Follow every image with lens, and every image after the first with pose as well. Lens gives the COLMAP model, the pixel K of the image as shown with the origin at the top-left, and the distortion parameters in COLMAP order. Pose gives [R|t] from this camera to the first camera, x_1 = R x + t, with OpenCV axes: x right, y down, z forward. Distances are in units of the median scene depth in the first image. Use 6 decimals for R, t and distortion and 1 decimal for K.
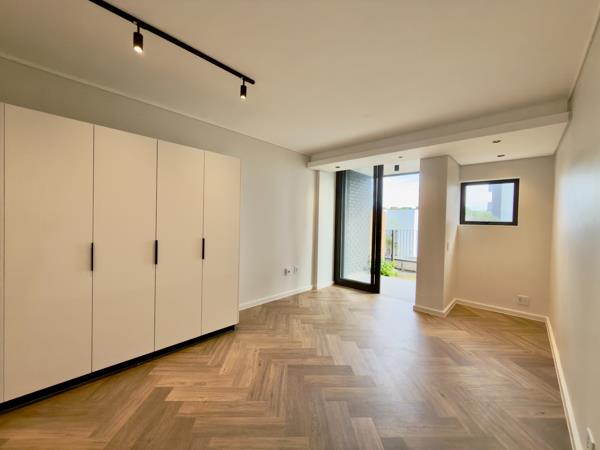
lens RADIAL K [[238.6, 0, 300.6], [0, 238.6, 224.5], [0, 0, 1]] dist [0.000663, 0.000089]
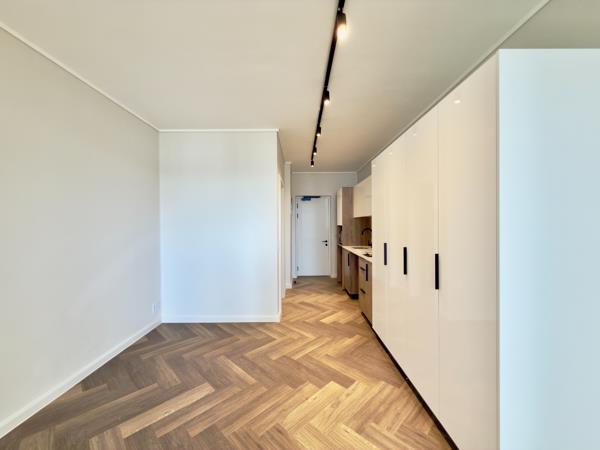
lens RADIAL K [[238.6, 0, 300.6], [0, 238.6, 224.5], [0, 0, 1]] dist [0.000663, 0.000089]
pose [[-0.717850, -0.019374, -0.695928, 0.323022], [-0.024924, 0.999687, -0.002121, -0.006480], [0.695752, 0.015823, -0.718108, 1.570275]]
